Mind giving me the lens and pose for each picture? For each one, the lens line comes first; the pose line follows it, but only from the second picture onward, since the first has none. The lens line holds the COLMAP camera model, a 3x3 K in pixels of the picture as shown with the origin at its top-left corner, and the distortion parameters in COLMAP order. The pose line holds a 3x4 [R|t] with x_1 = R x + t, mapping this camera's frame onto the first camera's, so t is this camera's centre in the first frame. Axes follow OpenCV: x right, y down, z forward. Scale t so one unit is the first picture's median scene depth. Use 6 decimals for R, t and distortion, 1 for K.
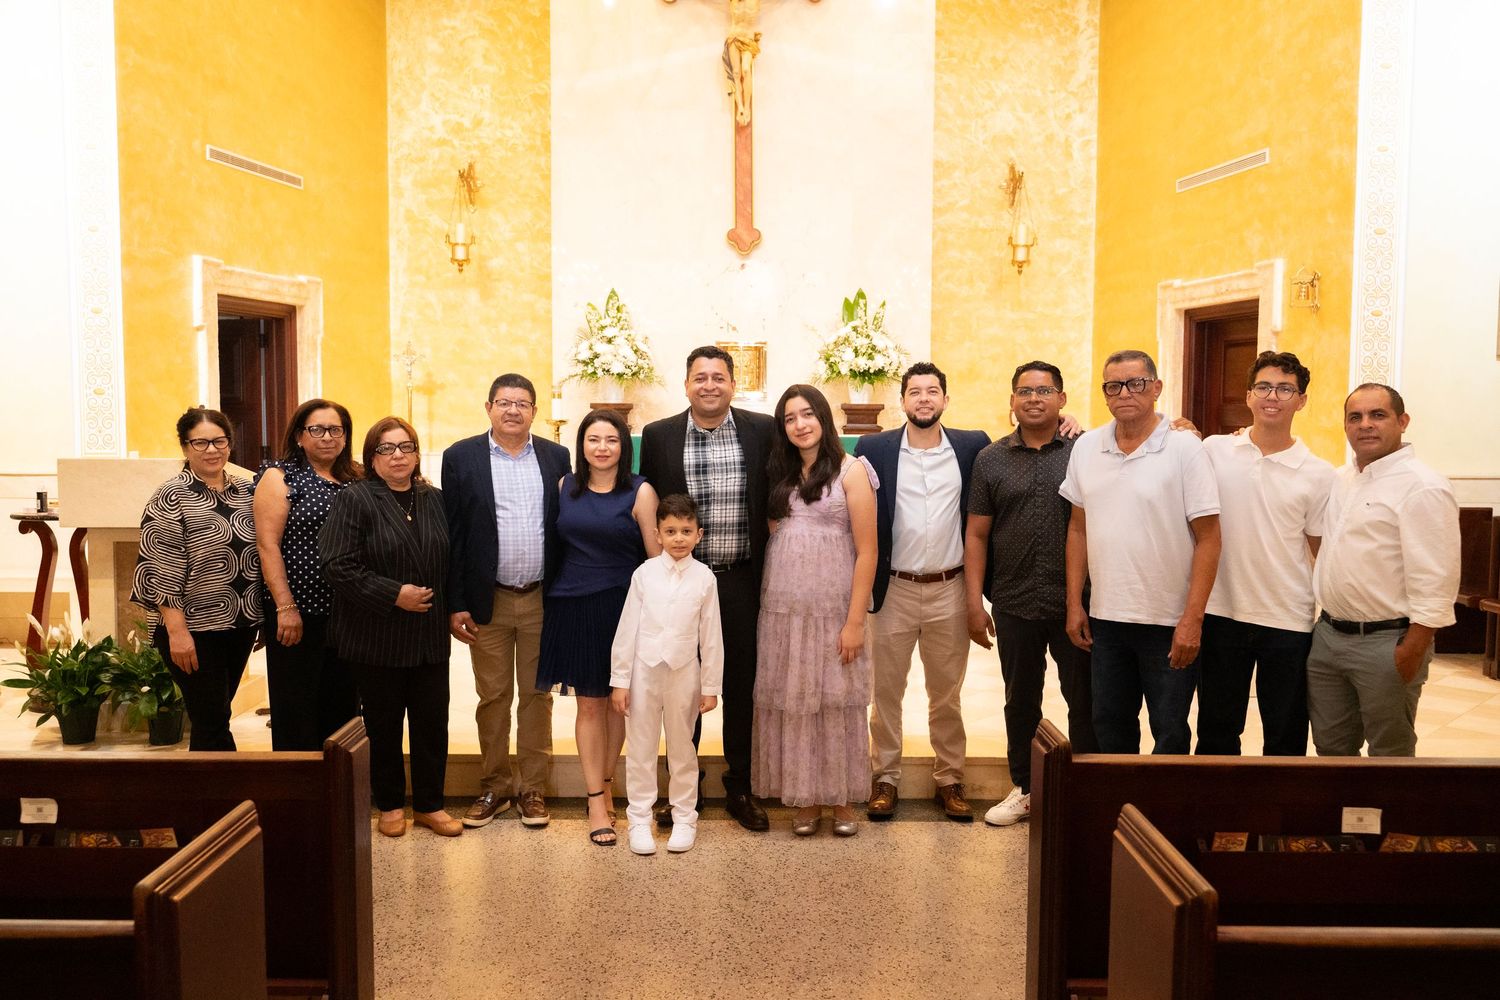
lens RADIAL K [[1205.0, 0, 747.1], [0, 1205.0, 493.1], [0, 0, 1]] dist [0.018419, -0.028055]
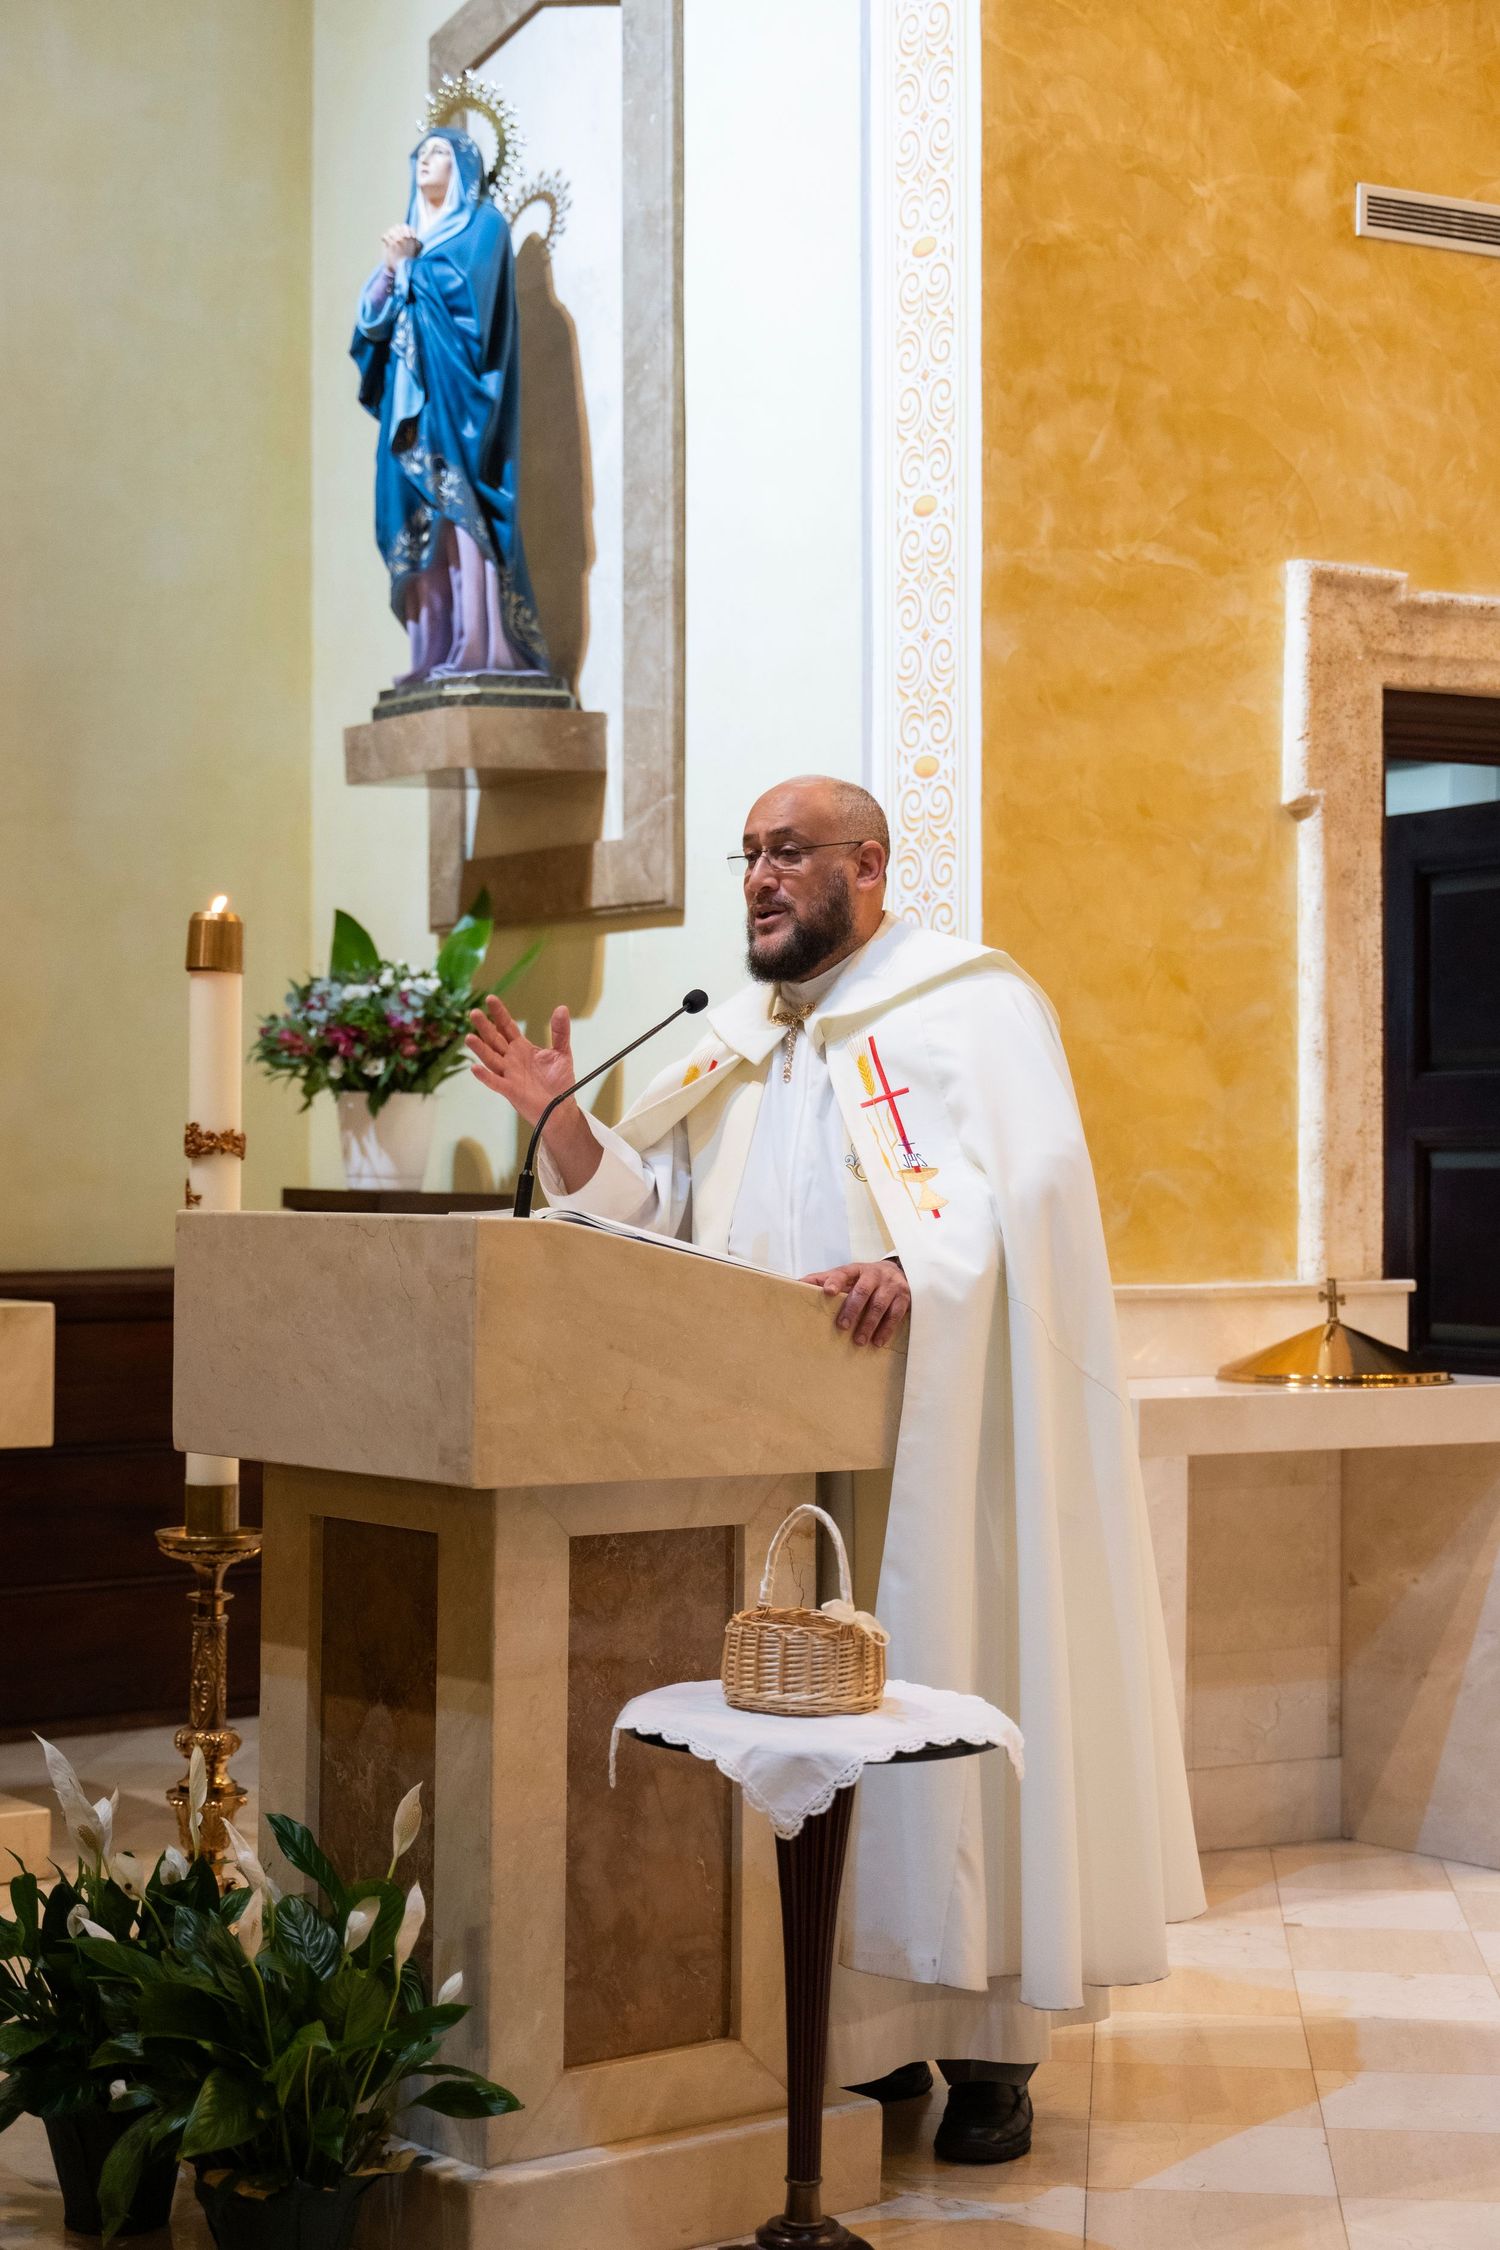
lens RADIAL K [[3398.9, 0, 741.4], [0, 3398.9, 1119.5], [0, 0, 1]] dist [0.004115, 0.000000]
pose [[0.619399, -0.017816, -0.784874, 0.098362], [-0.050381, 0.996780, -0.062384, -0.004296], [0.783458, 0.078183, 0.616507, 0.382241]]
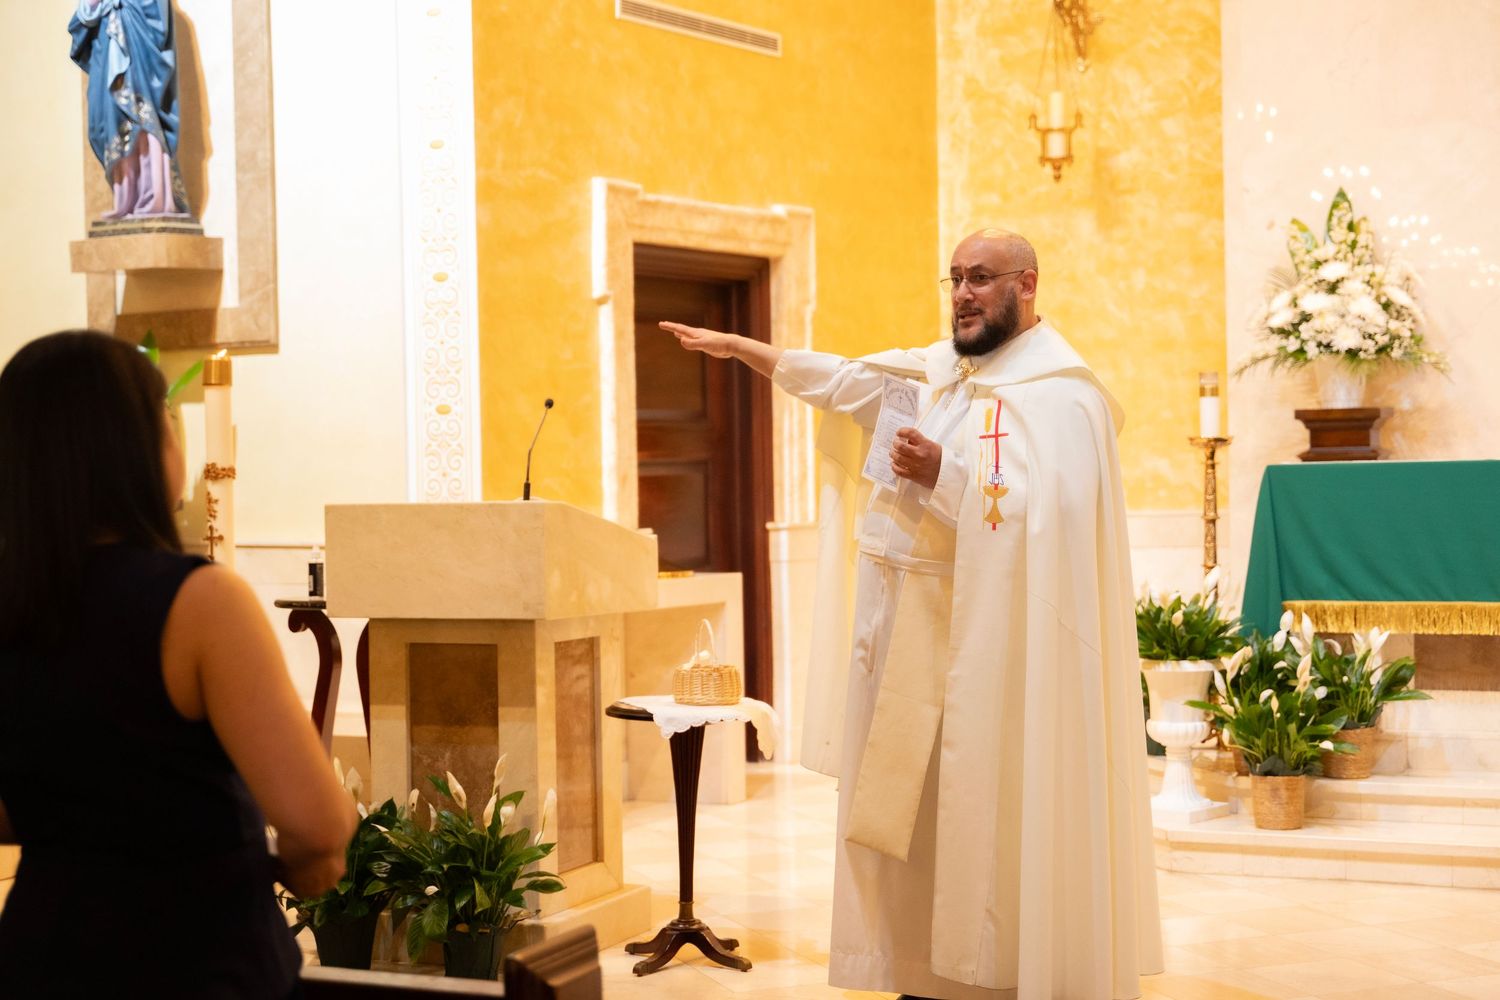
lens RADIAL K [[2213.9, 0, 737.8], [0, 2213.9, 509.6], [0, 0, 1]] dist [0.003531, 0.000000]
pose [[0.910290, -0.016526, -0.413641, 0.052203], [-0.003484, 0.998862, -0.047574, 0.016736], [0.413956, 0.044747, 0.909196, 0.043891]]
